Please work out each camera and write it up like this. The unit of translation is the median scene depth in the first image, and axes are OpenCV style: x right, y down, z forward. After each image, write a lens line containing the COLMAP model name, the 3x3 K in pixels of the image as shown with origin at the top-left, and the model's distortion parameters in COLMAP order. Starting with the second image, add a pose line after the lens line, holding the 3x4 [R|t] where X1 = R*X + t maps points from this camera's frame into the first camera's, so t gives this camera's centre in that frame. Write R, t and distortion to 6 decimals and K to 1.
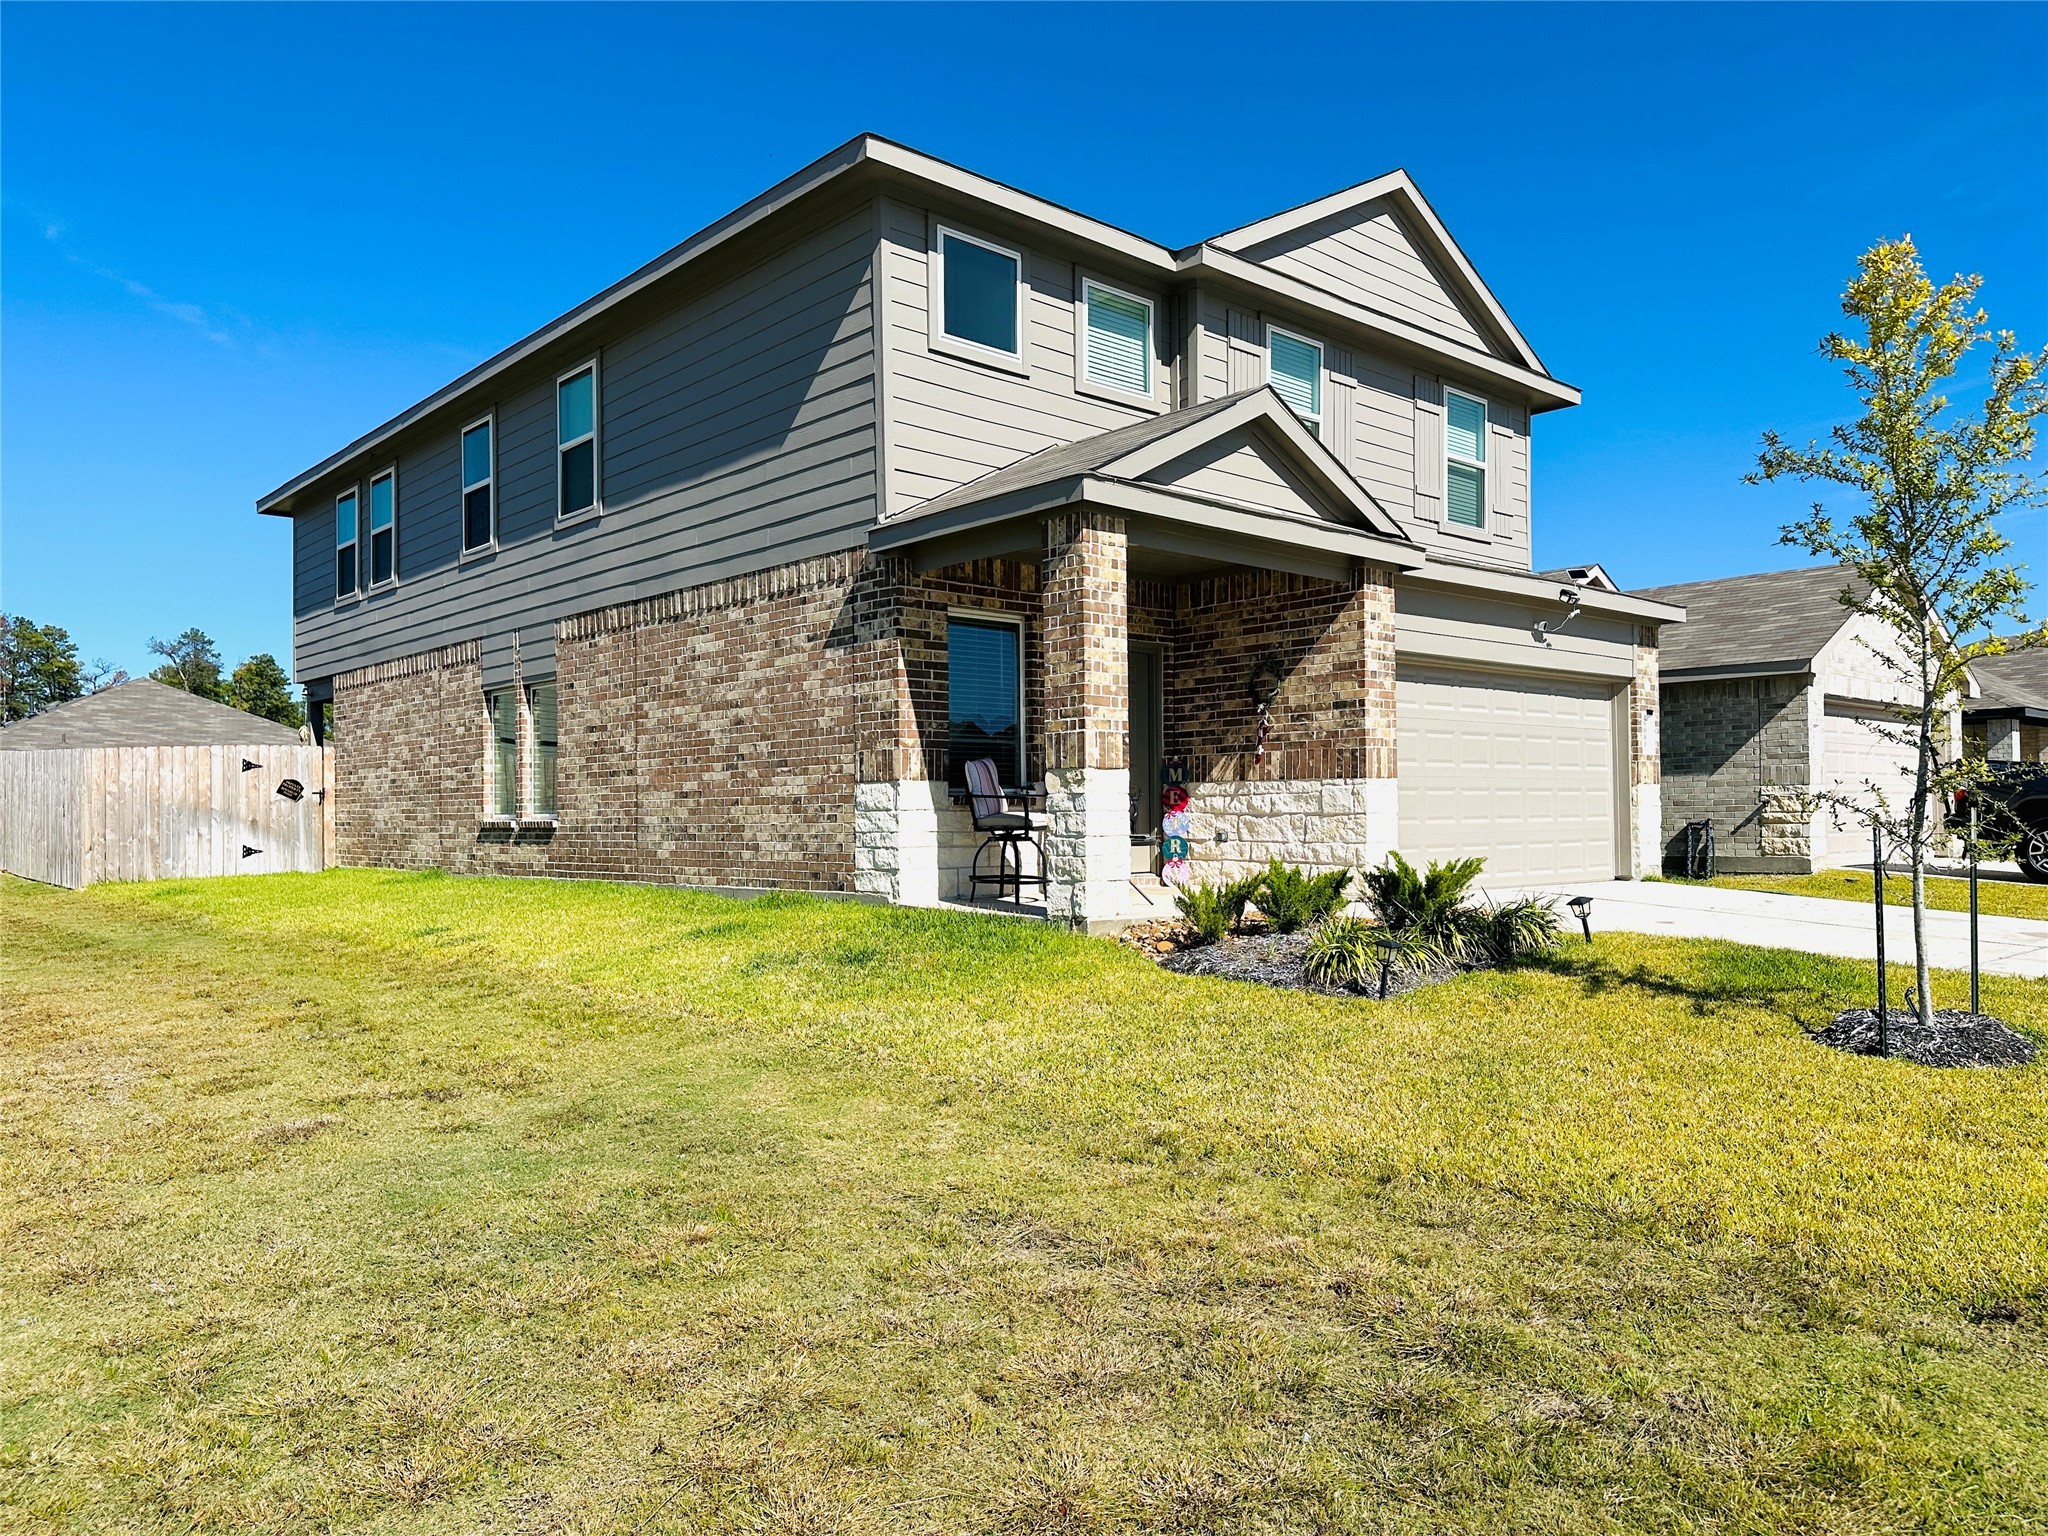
lens RADIAL K [[1448.1, 0, 1029.5], [0, 1448.1, 811.0], [0, 0, 1]] dist [0.047069, -0.051256]
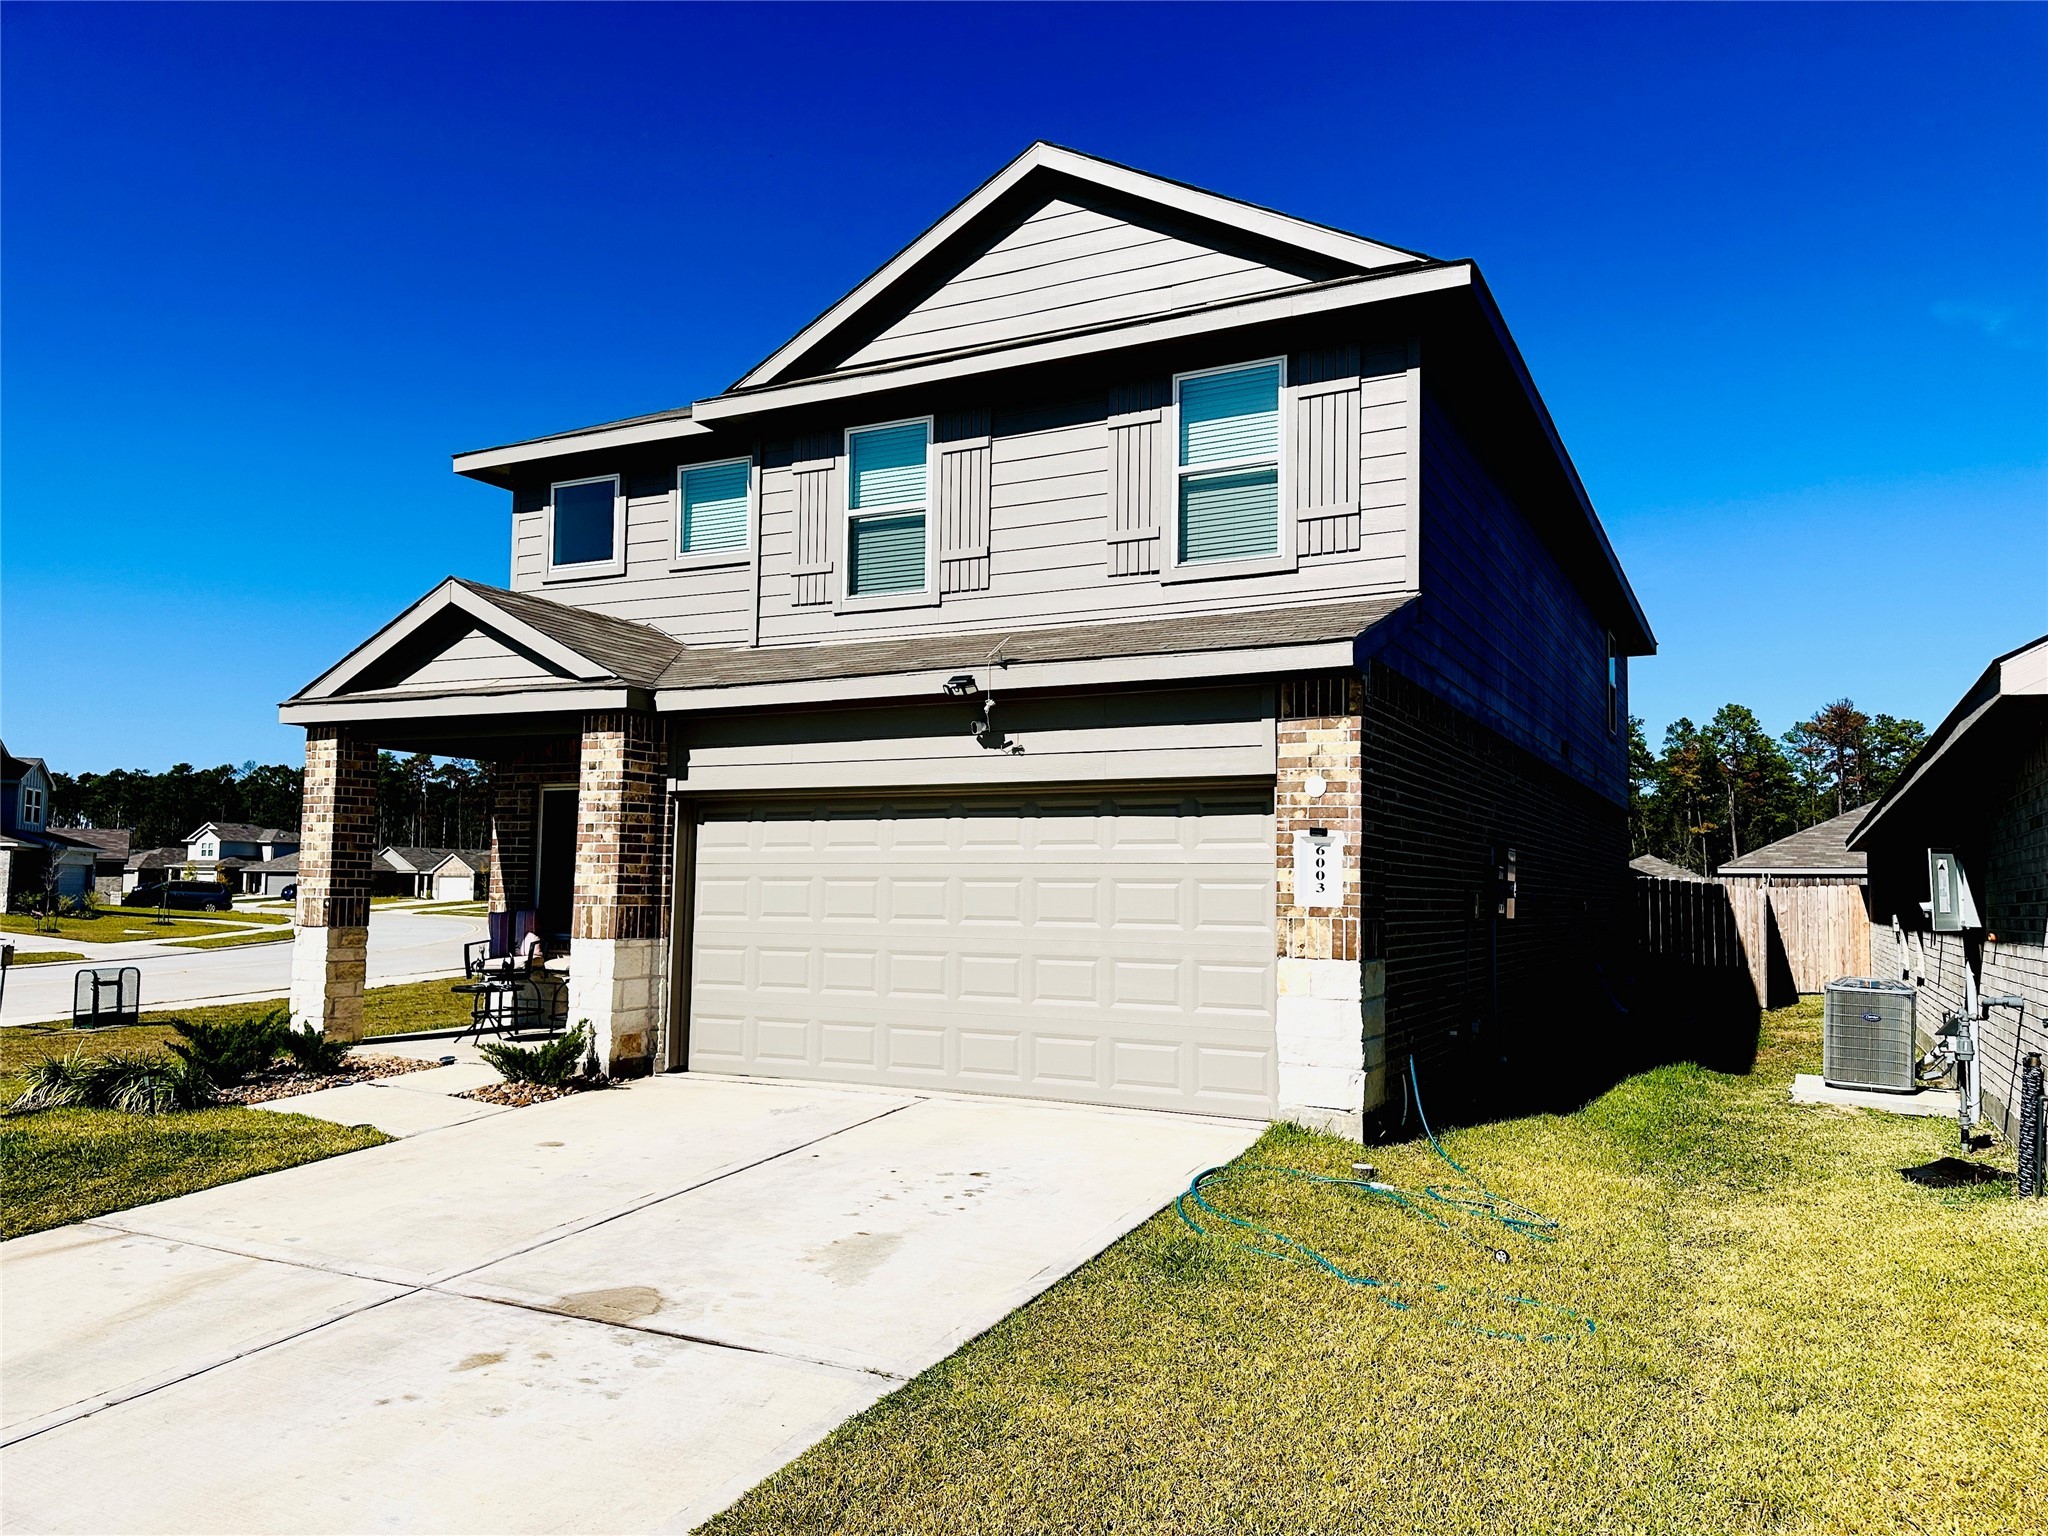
lens RADIAL K [[1448.1, 0, 1052.6], [0, 1448.1, 782.1], [0, 0, 1]] dist [0.047069, -0.051256]
pose [[0.357238, -0.057867, -0.932219, 1.221230], [-0.012544, 0.997692, -0.066738, -0.064247], [0.933929, 0.035535, 0.355688, 0.943072]]
